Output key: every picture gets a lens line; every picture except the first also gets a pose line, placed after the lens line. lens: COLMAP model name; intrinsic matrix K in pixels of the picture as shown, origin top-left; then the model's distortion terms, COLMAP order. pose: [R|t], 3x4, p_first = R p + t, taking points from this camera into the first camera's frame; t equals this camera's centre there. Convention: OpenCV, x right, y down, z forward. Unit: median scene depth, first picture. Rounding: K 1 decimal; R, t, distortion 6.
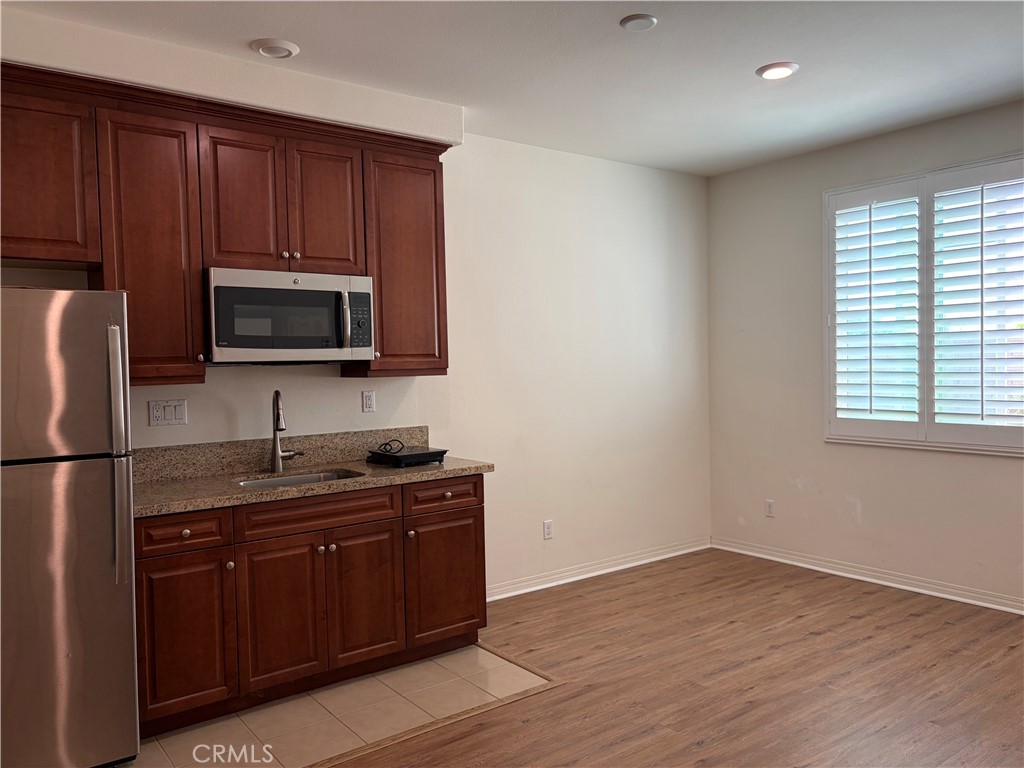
lens RADIAL K [[774.7, 0, 509.8], [0, 774.7, 369.8], [0, 0, 1]] dist [0.020511, -0.005512]
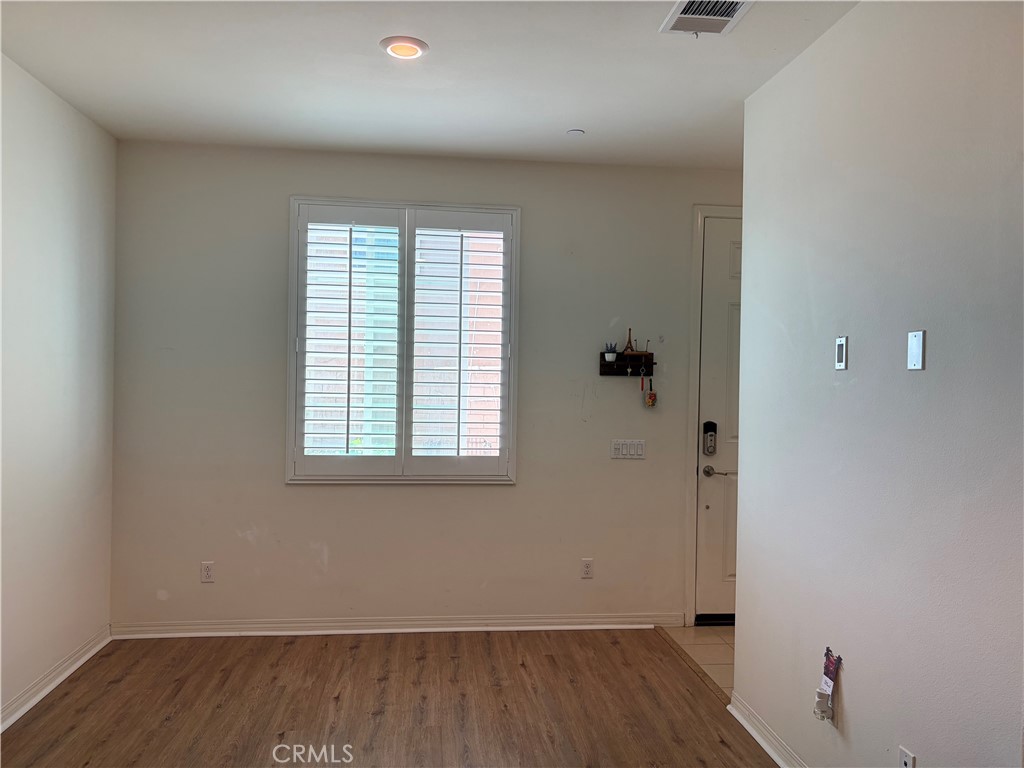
lens RADIAL K [[774.7, 0, 509.8], [0, 774.7, 369.8], [0, 0, 1]] dist [0.020511, -0.005512]
pose [[0.514950, 0.043415, 0.856120, -0.245290], [-0.018499, 0.999047, -0.039535, -0.005993], [-0.857020, 0.004521, 0.515263, 0.380526]]
